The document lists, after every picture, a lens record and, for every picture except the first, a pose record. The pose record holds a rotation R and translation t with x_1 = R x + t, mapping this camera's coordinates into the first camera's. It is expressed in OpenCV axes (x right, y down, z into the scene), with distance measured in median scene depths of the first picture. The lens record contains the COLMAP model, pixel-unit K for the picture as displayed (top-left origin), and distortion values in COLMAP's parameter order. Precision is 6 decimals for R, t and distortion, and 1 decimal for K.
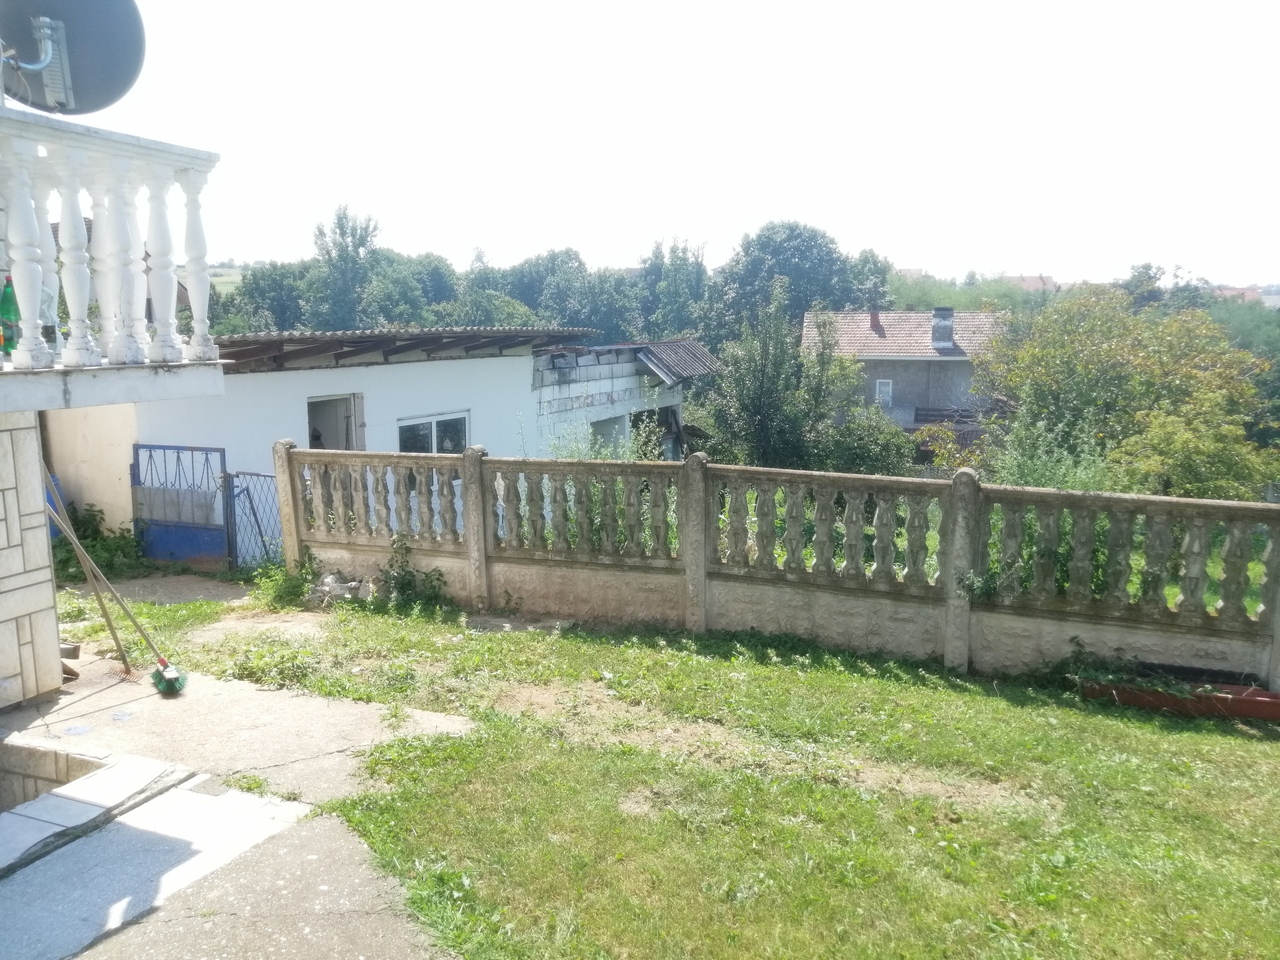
lens RADIAL K [[1007.6, 0, 642.9], [0, 1007.6, 477.9], [0, 0, 1]] dist [-0.010240, 0.052148]
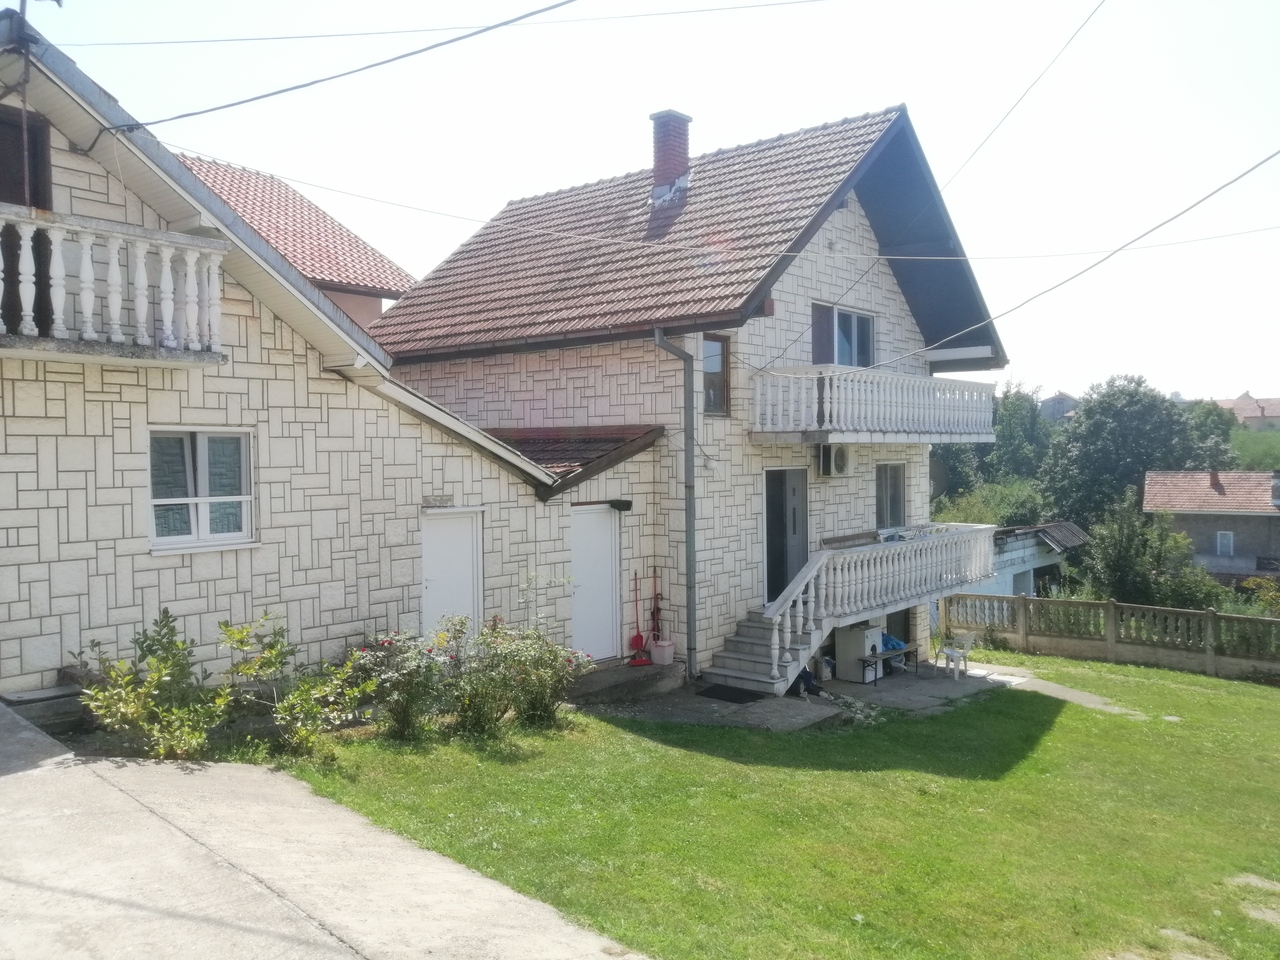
lens RADIAL K [[1007.6, 0, 633.1], [0, 1007.6, 474.8], [0, 0, 1]] dist [-0.010240, 0.052148]
pose [[0.951698, -0.003181, -0.307021, -0.139518], [-0.035847, 0.991957, -0.121397, 0.008421], [0.304937, 0.126539, 0.943929, -0.849043]]
